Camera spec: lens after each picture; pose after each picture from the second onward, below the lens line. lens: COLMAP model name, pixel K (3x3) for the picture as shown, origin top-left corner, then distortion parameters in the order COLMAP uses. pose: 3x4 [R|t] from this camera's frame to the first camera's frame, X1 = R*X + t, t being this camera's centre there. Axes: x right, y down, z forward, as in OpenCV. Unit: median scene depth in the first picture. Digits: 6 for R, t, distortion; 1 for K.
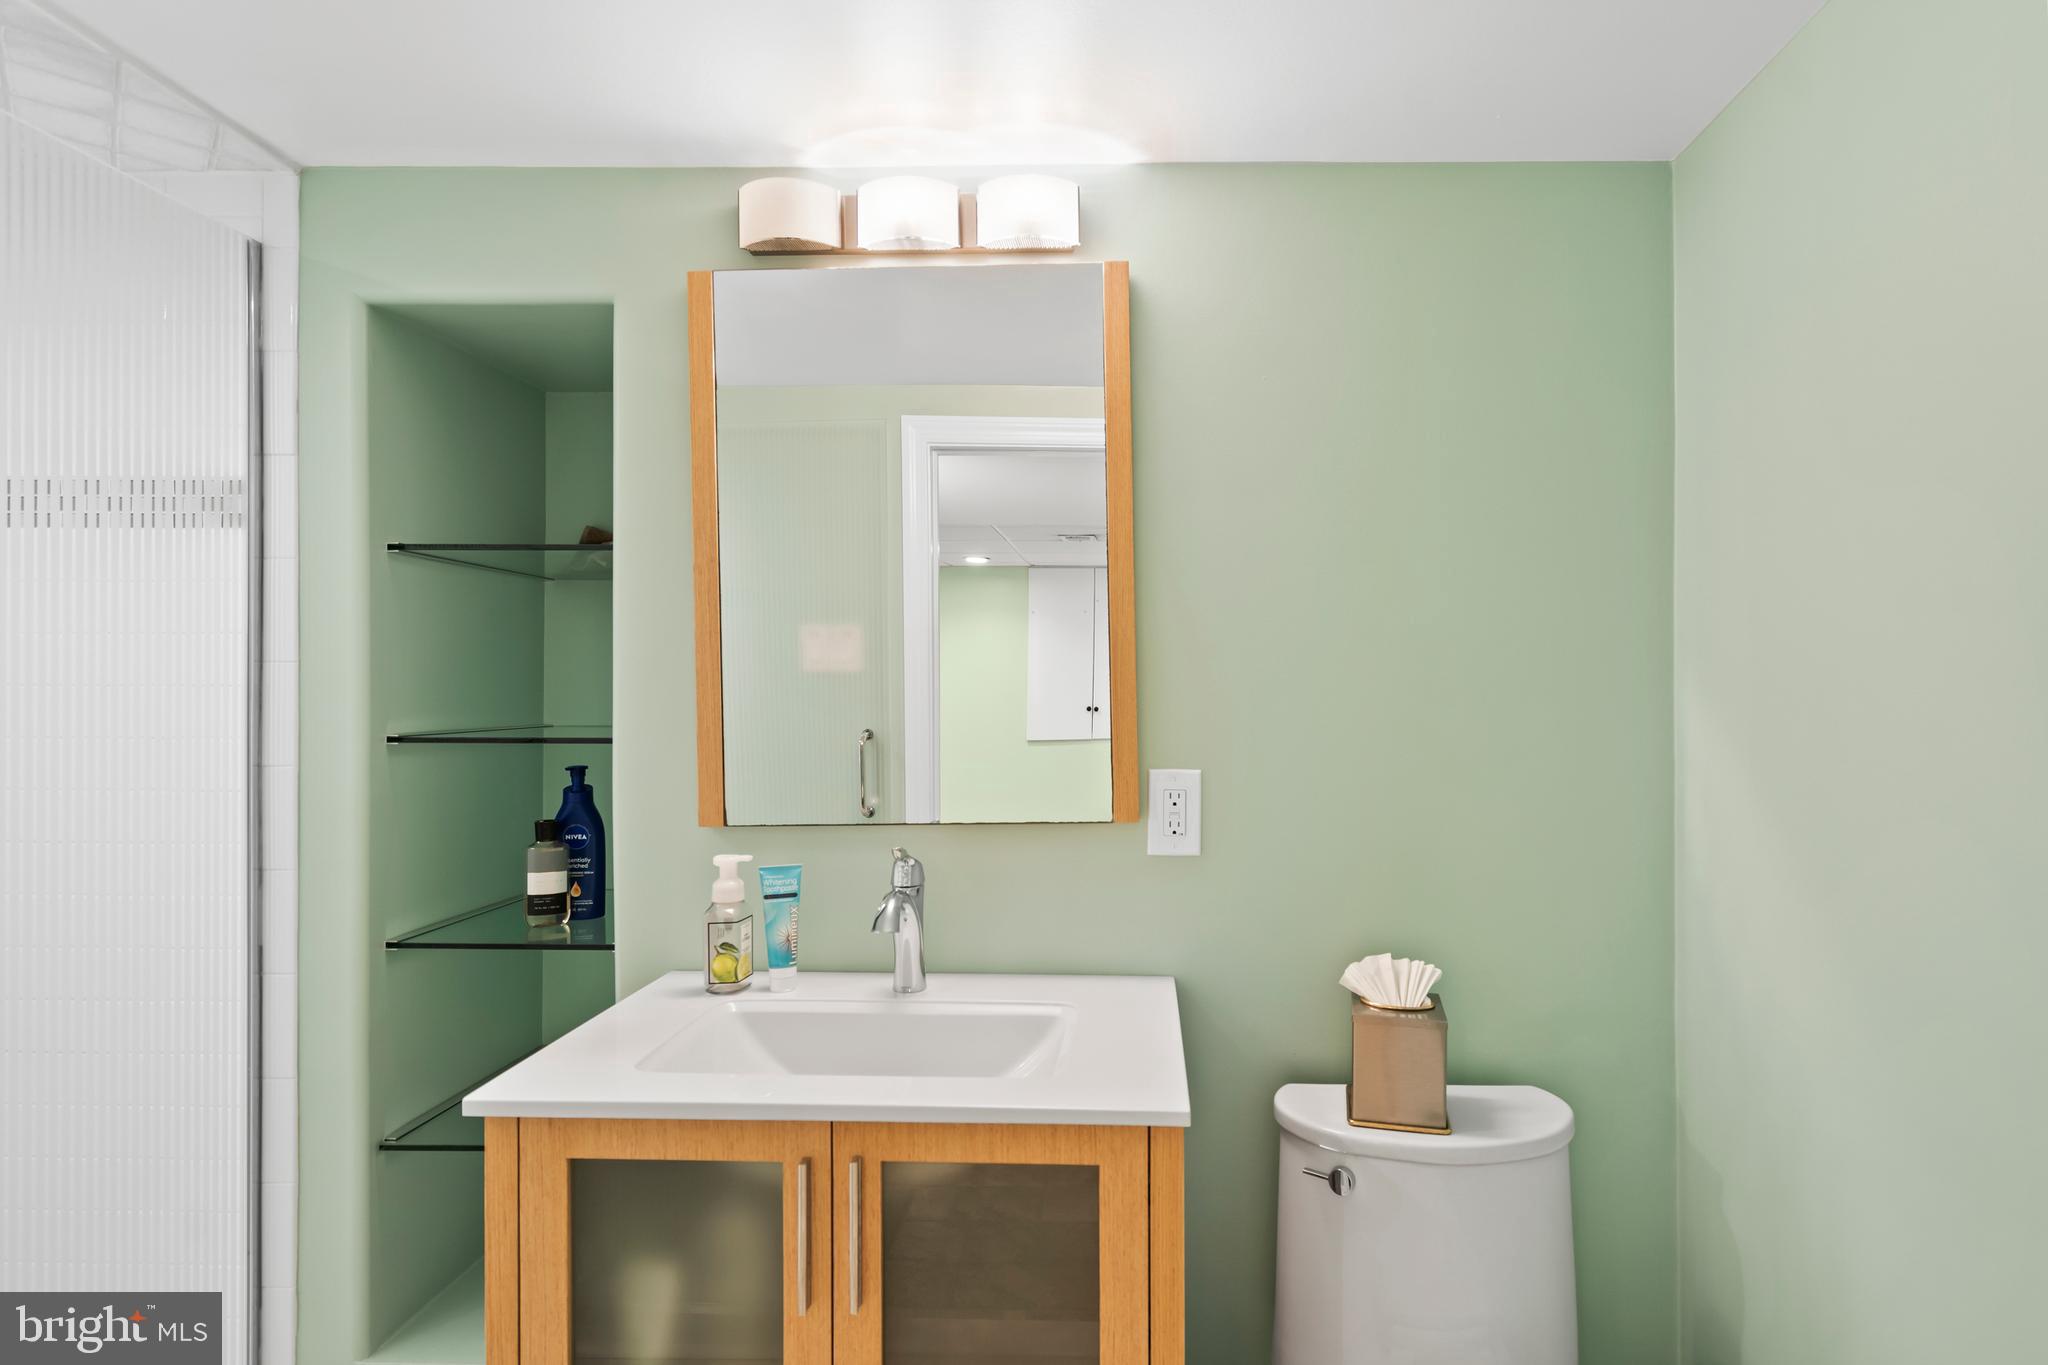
lens RADIAL K [[1040.6, 0, 1024.0], [0, 1040.6, 682.5], [0, 0, 1]] dist [-0.000184, 0.000249]
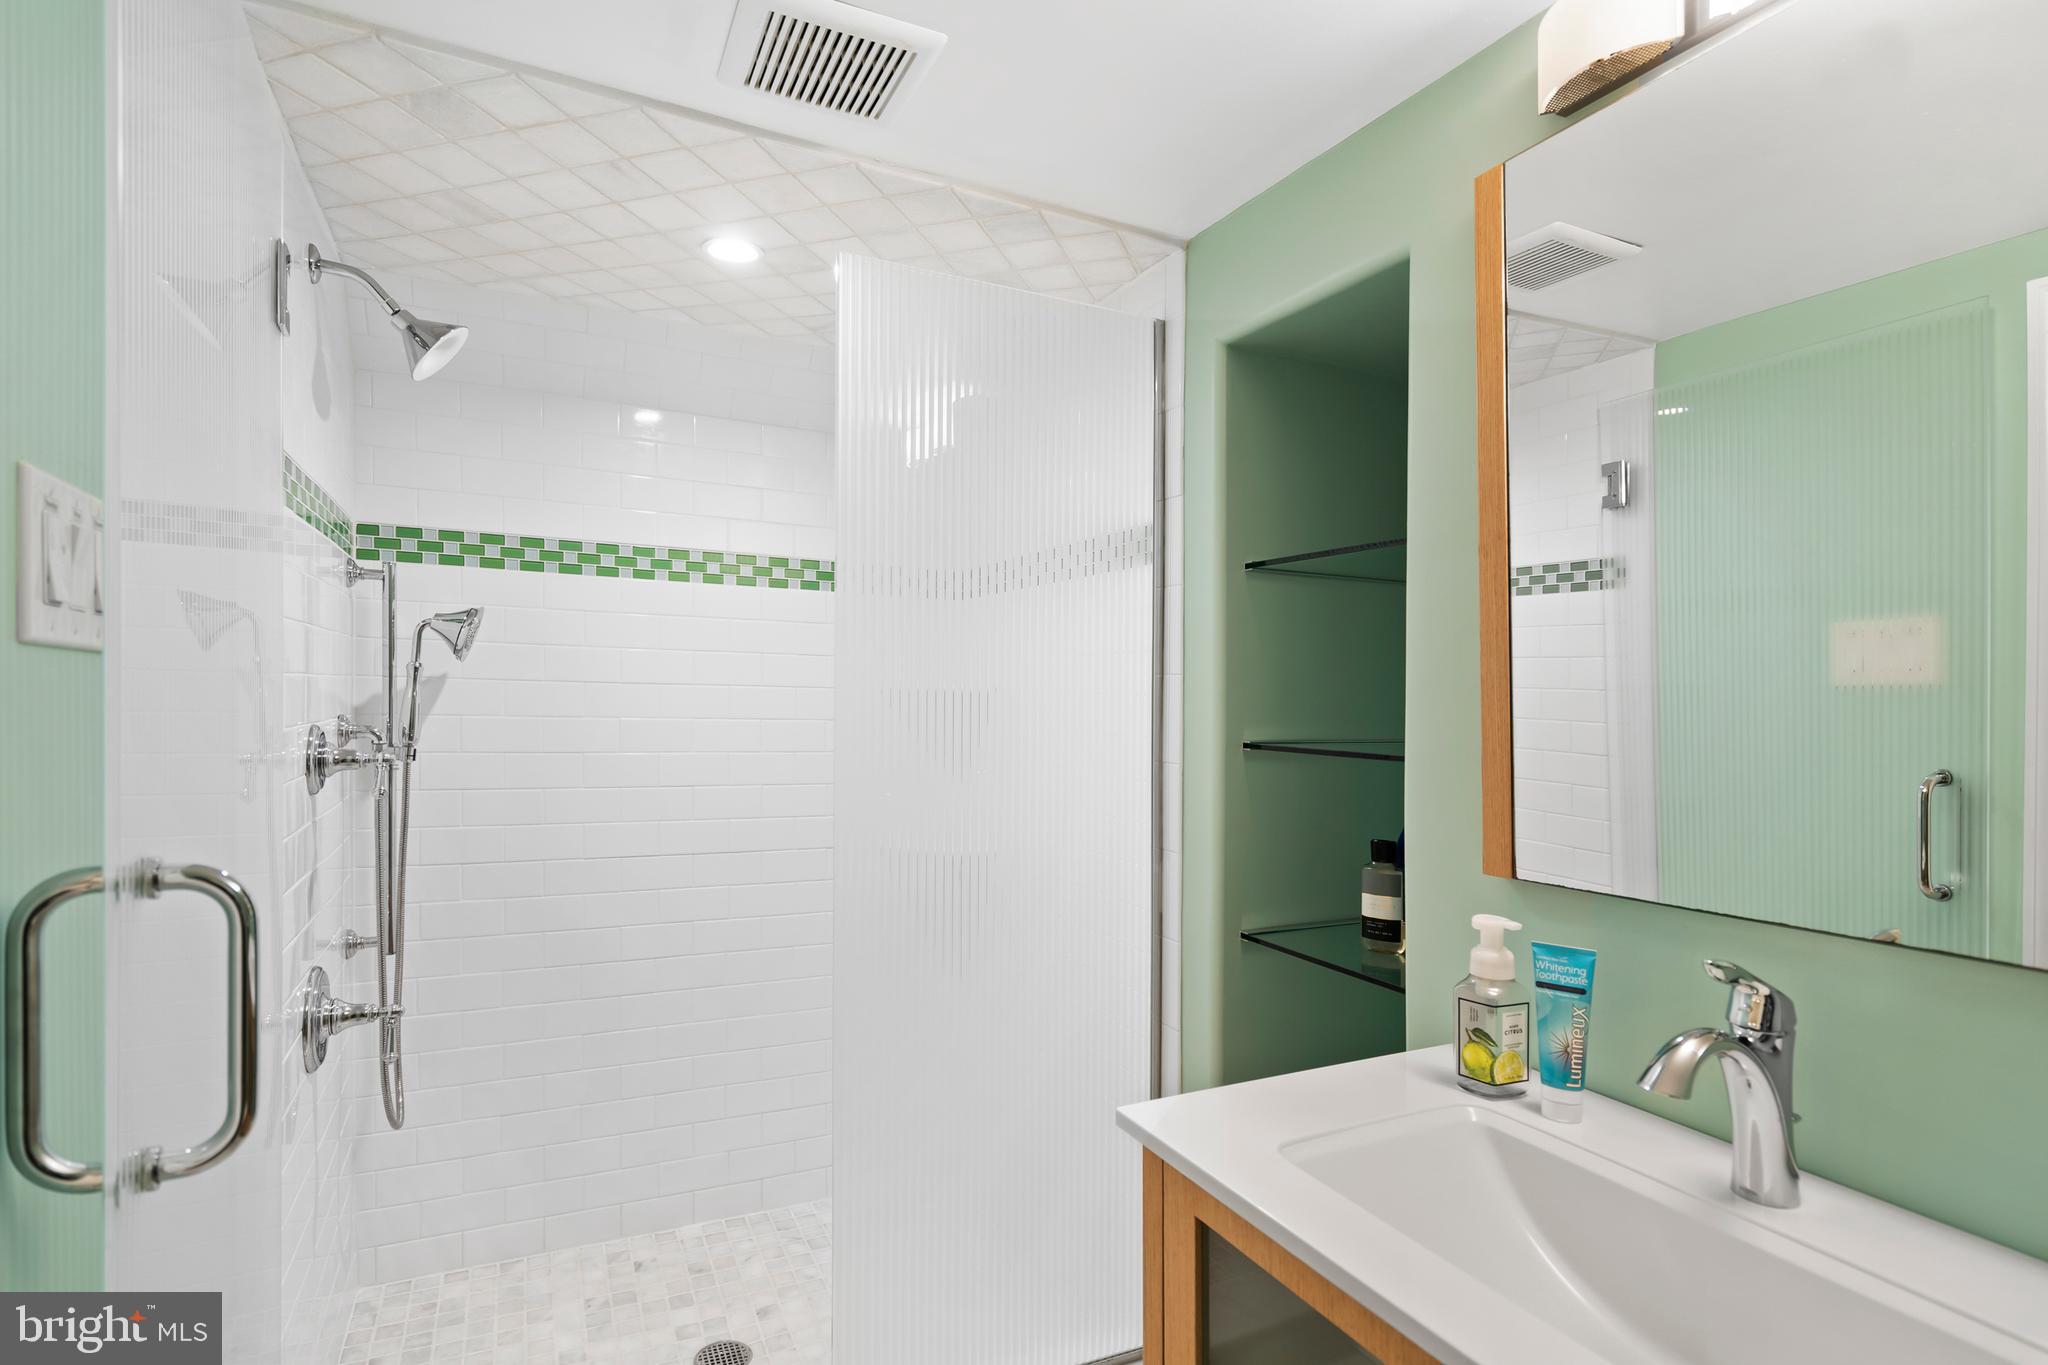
lens RADIAL K [[968.6, 0, 1020.1], [0, 968.6, 706.4], [0, 0, 1]] dist [0.000074, 0.000042]
pose [[0.507731, 0.015244, -0.861381, 0.146350], [-0.007559, 0.999884, 0.013239, 0.003102], [0.861483, -0.000210, 0.507787, 0.319801]]
